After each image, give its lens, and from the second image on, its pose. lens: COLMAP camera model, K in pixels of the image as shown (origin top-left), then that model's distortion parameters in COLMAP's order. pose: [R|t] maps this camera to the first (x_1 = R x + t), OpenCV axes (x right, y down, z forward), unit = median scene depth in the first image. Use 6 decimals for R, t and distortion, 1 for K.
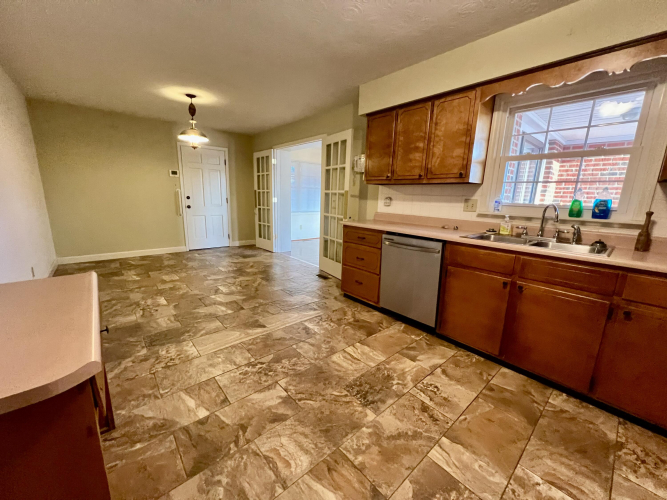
lens RADIAL K [[266.7, 0, 333.7], [0, 266.7, 250.3], [0, 0, 1]] dist [-0.003065, 0.000495]
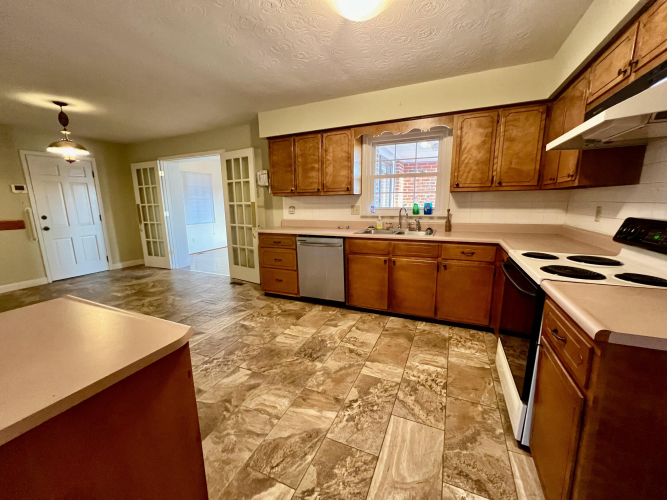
lens RADIAL K [[263.6, 0, 334.0], [0, 263.6, 249.4], [0, 0, 1]] dist [-0.000492, 0.000185]
pose [[0.906896, -0.116145, 0.405032, -0.175331], [0.124609, 0.992191, 0.005508, 0.012197], [-0.402508, 0.045476, 0.914286, -0.204487]]
